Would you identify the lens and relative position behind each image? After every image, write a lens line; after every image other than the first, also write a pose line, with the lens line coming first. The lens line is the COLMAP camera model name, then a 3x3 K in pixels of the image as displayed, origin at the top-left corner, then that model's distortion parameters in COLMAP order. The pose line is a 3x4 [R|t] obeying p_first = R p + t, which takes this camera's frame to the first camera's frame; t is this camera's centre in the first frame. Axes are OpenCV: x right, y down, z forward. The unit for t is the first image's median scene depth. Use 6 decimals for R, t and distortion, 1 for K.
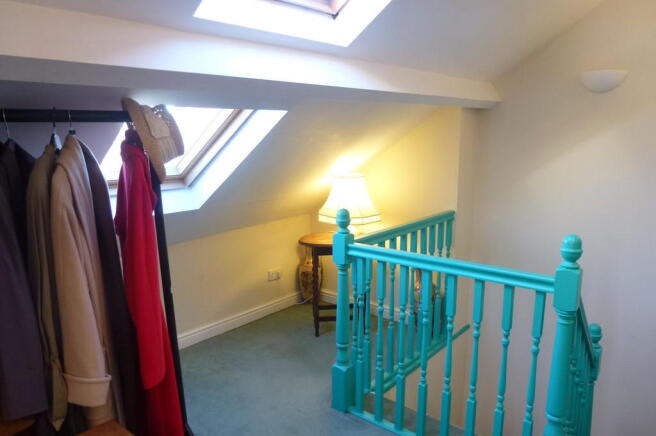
lens RADIAL K [[476.9, 0, 328.0], [0, 476.9, 218.0], [0, 0, 1]] dist [-0.048151, 0.002375]
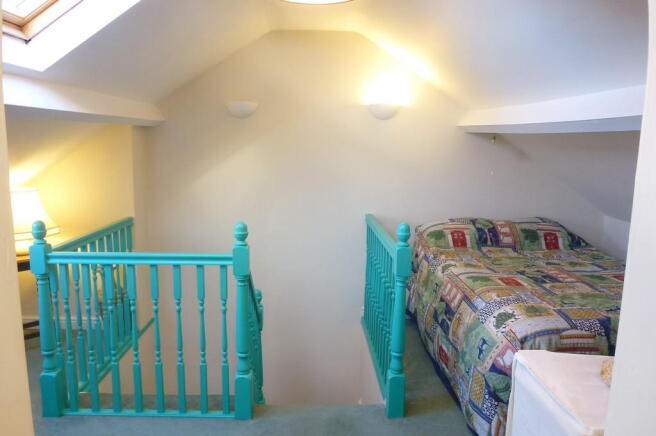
lens RADIAL K [[476.9, 0, 328.0], [0, 476.9, 218.0], [0, 0, 1]] dist [-0.048151, 0.002375]
pose [[0.752631, -0.080484, 0.653505, -0.159259], [0.096028, 0.995306, 0.011985, 0.023197], [-0.651402, 0.053734, 0.756828, -0.189145]]
